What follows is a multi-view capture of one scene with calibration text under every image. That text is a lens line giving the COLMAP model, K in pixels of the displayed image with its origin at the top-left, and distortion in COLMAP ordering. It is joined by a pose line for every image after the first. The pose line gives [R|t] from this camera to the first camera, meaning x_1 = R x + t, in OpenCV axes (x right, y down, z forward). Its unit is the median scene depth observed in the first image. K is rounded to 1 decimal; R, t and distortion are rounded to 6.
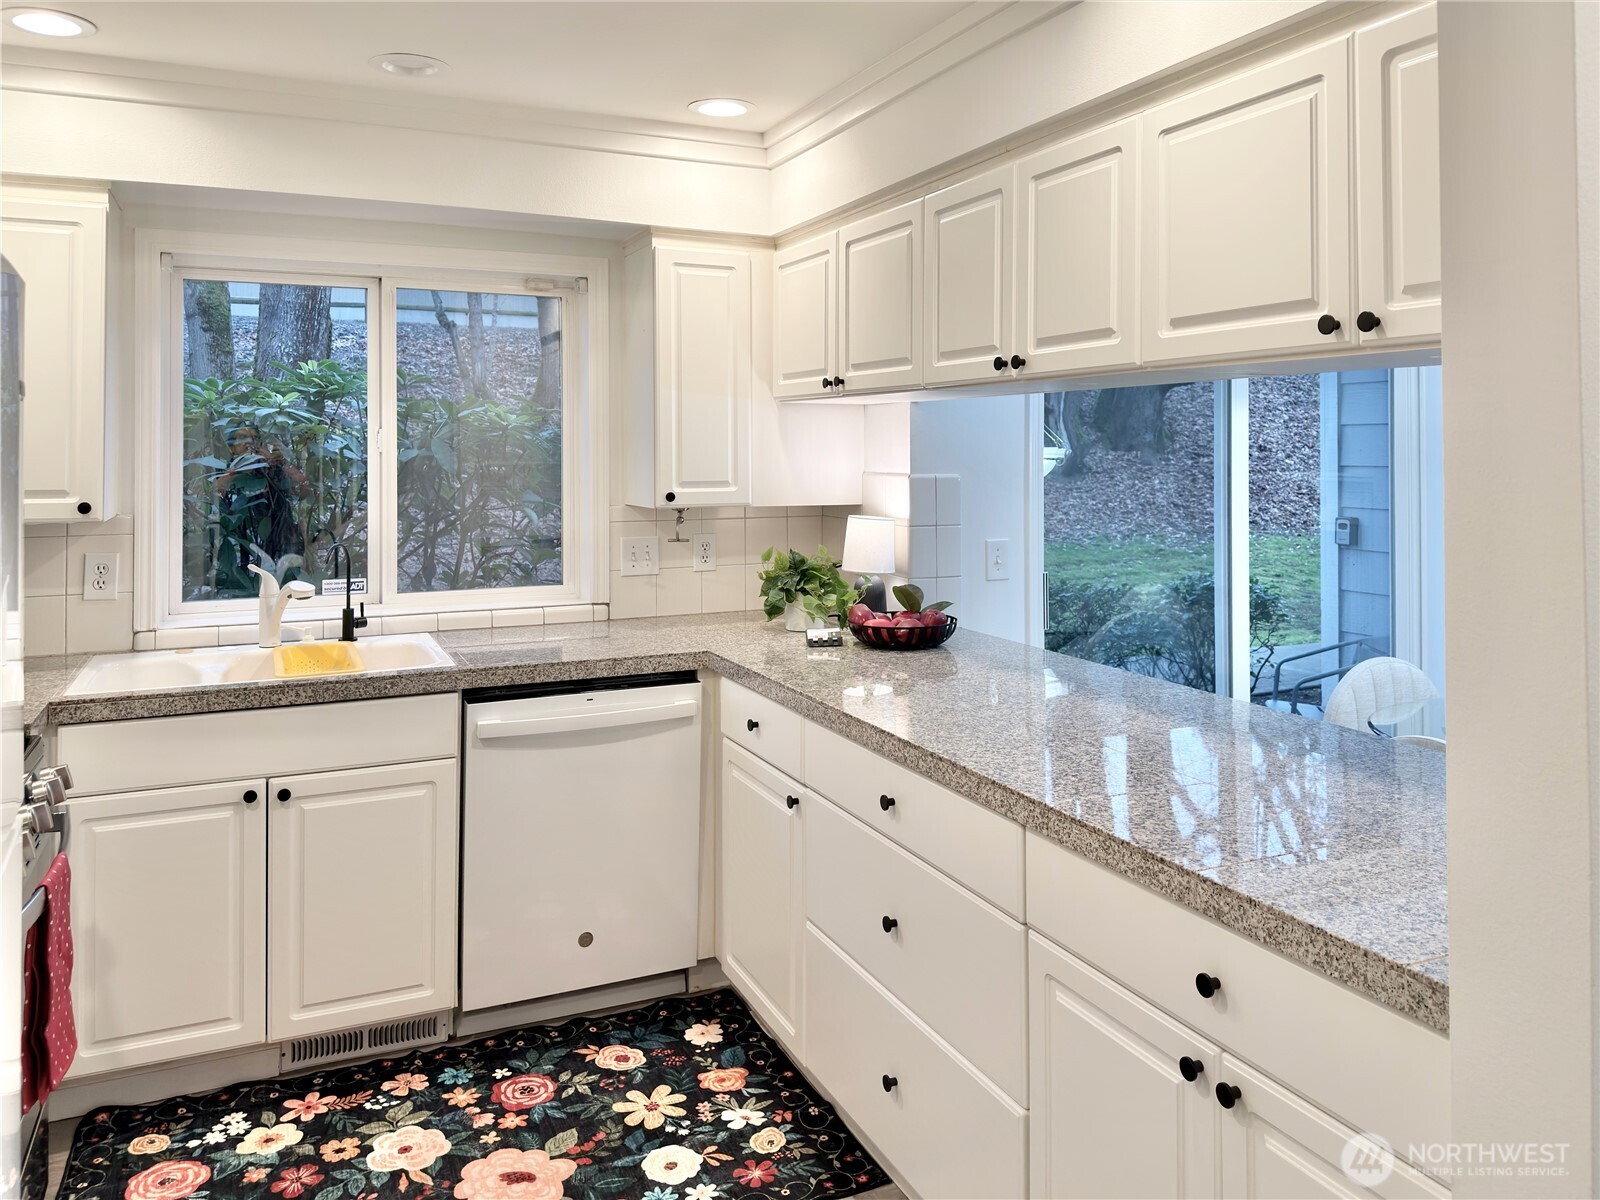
lens RADIAL K [[1180.4, 0, 795.8], [0, 1180.4, 550.3], [0, 0, 1]] dist [0.127374, -0.212335]
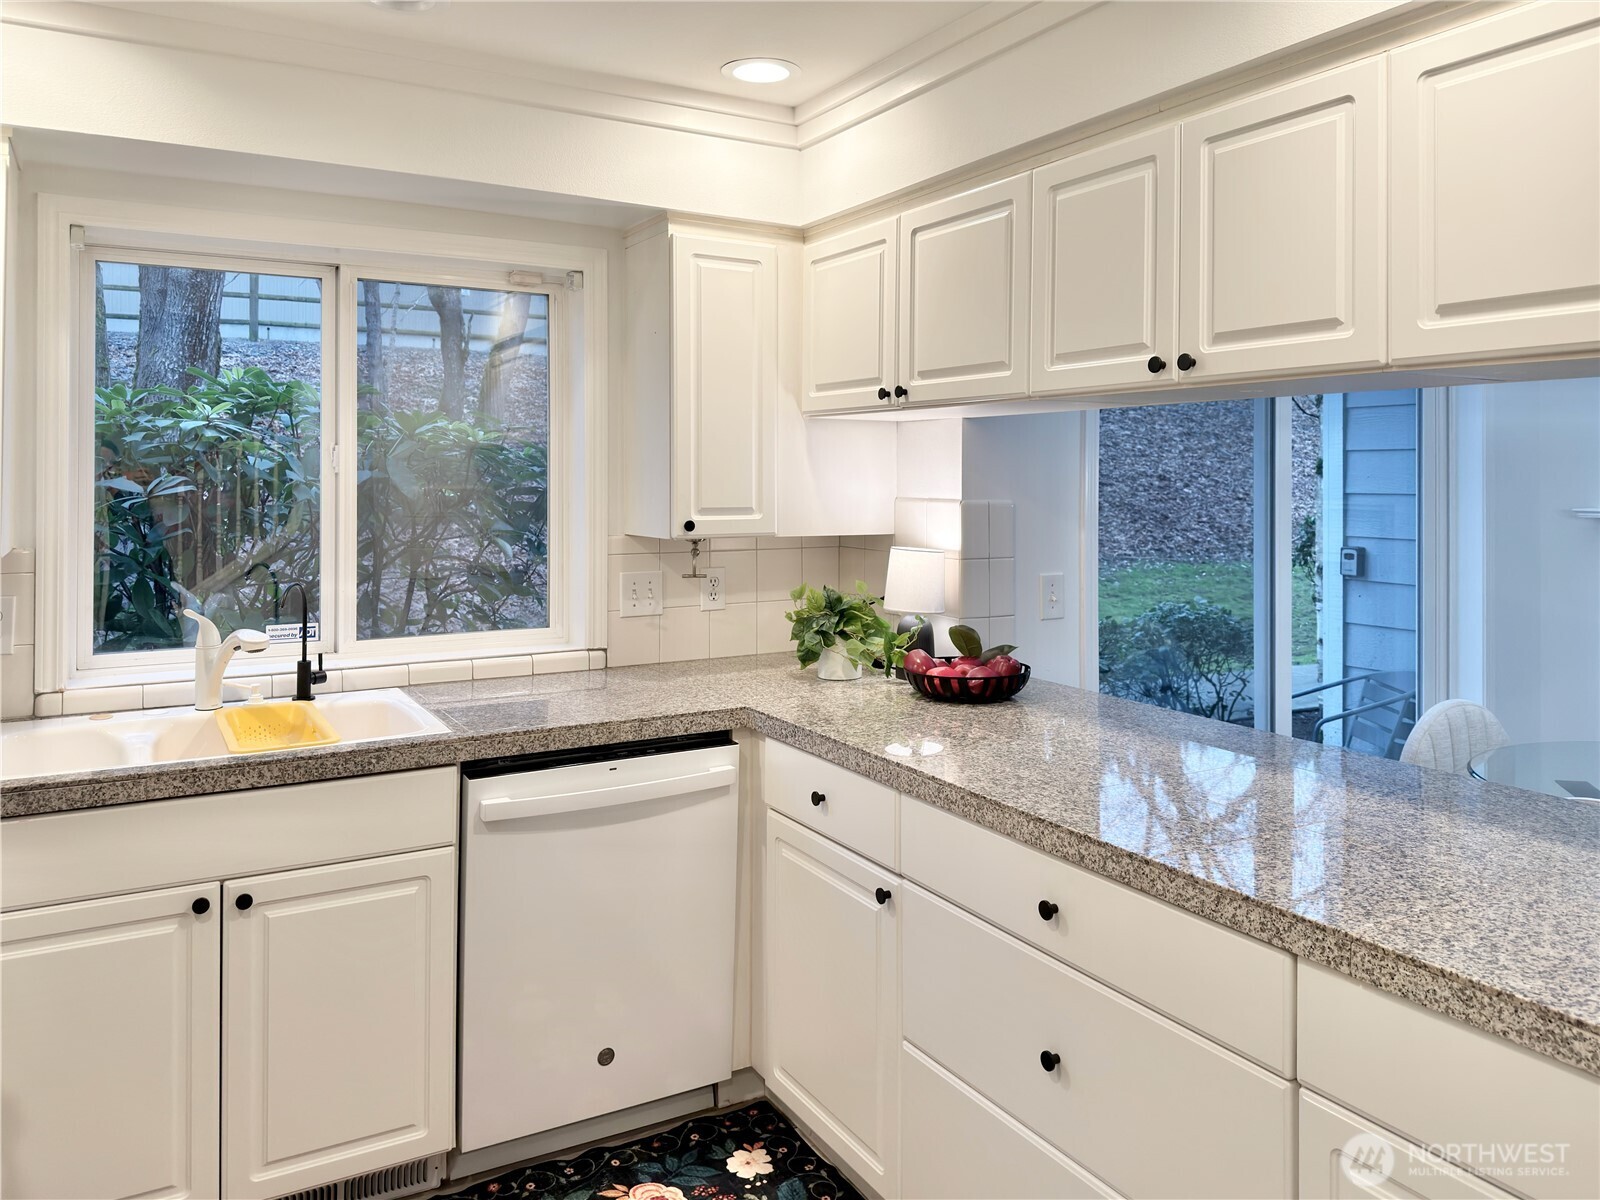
lens RADIAL K [[1170.3, 0, 795.4], [0, 1170.3, 570.1], [0, 0, 1]] dist [0.077214, -0.107381]
pose [[0.995380, -0.003283, 0.095962, -0.115042], [0.003839, 0.999977, -0.005613, -0.008274], [-0.095942, 0.005956, 0.995369, 0.153256]]
